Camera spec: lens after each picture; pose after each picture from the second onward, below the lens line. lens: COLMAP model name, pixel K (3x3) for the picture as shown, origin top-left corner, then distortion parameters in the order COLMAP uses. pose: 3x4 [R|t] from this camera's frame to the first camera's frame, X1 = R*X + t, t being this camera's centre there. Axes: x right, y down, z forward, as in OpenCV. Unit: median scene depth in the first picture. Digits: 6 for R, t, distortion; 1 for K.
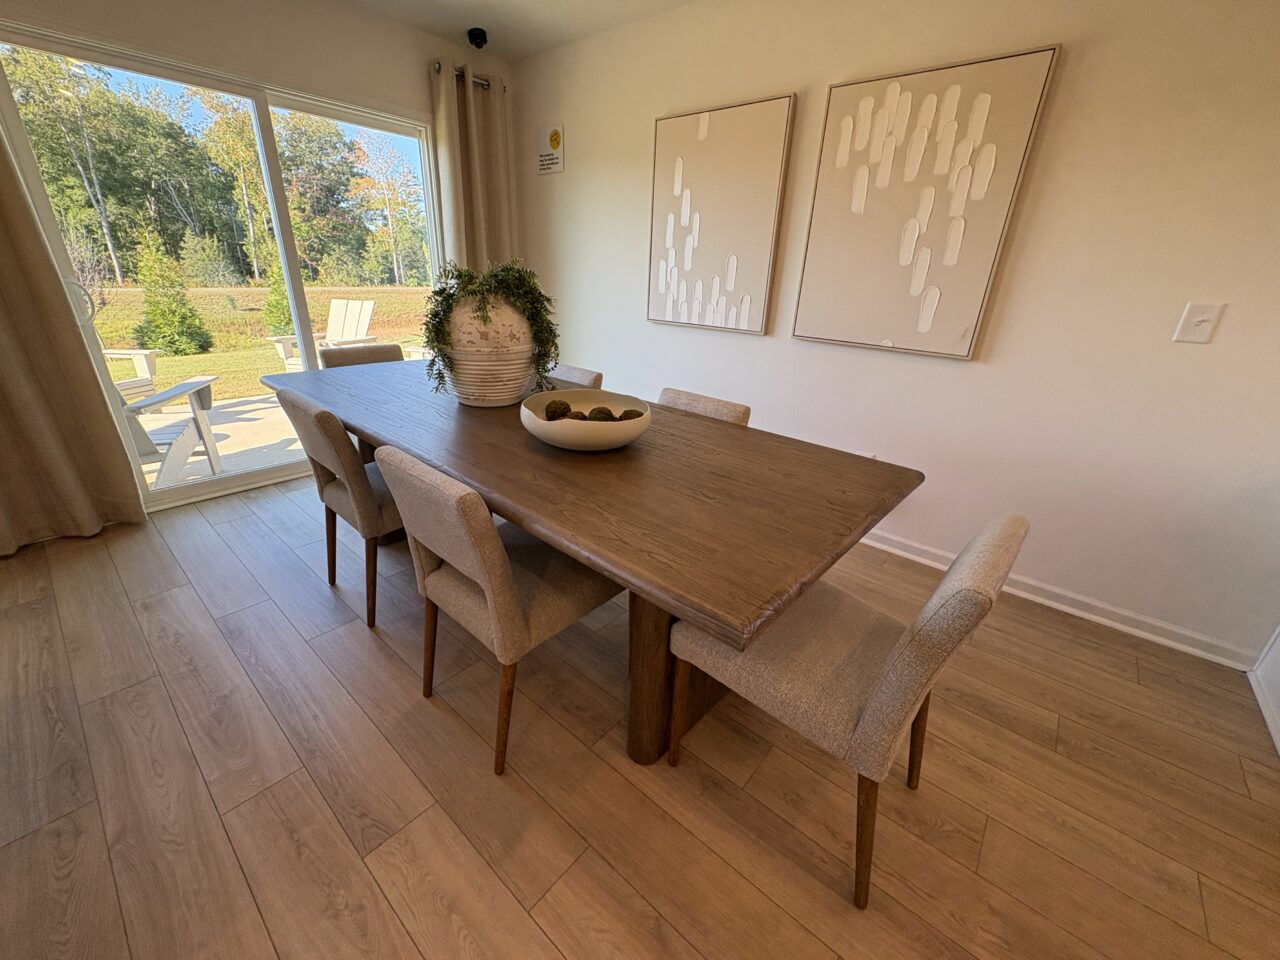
lens RADIAL K [[512.7, 0, 639.4], [0, 512.7, 483.6], [0, 0, 1]] dist [-0.002374, 0.000192]
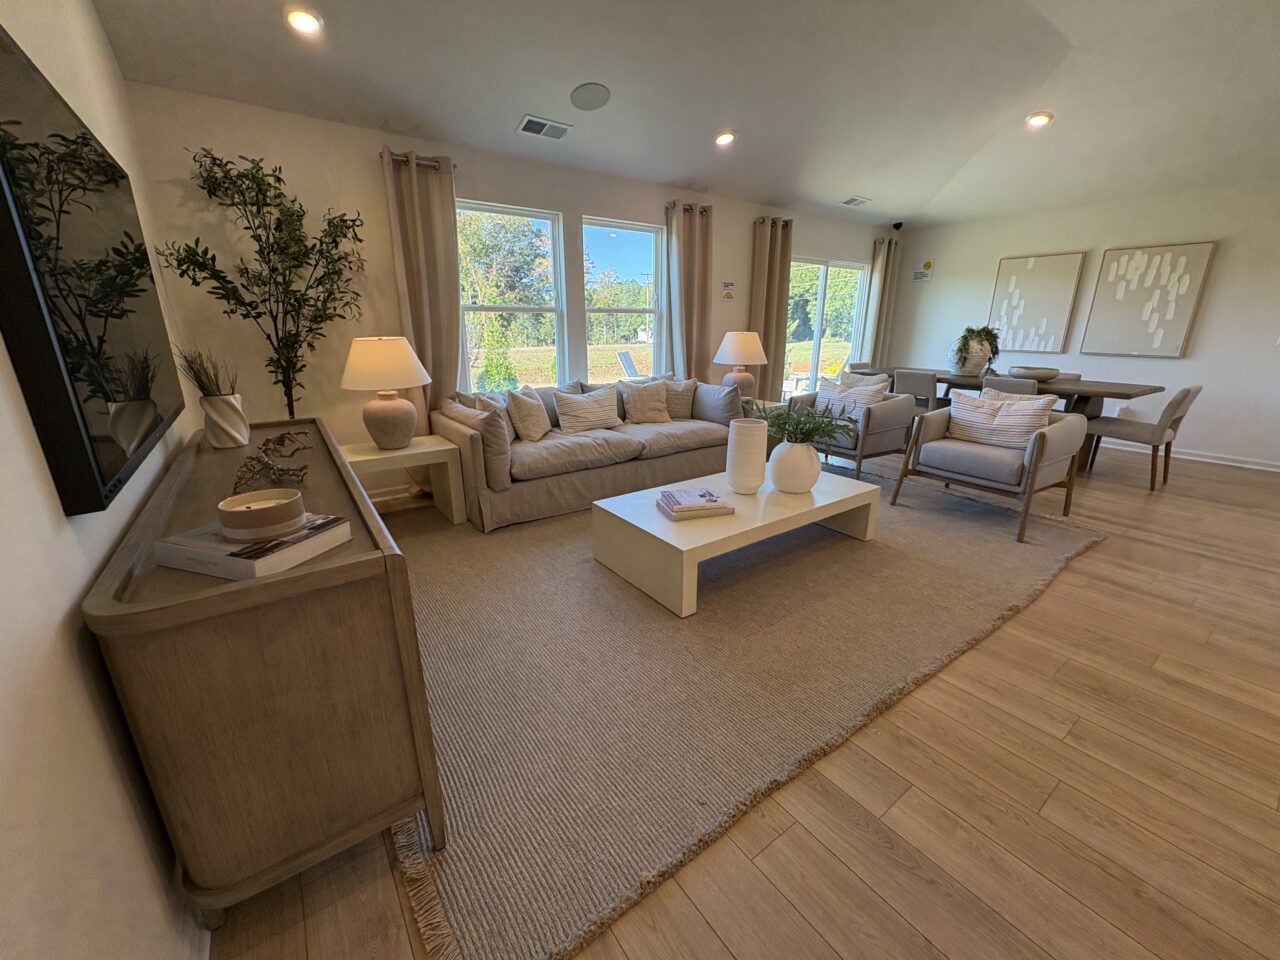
lens RADIAL K [[512.7, 0, 637.1], [0, 512.7, 477.8], [0, 0, 1]] dist [-0.002374, 0.000192]
pose [[0.967916, 0.033931, -0.248974, -0.901276], [-0.060333, 0.993238, -0.099190, 0.531703], [0.243924, 0.111029, 0.963418, -1.396306]]
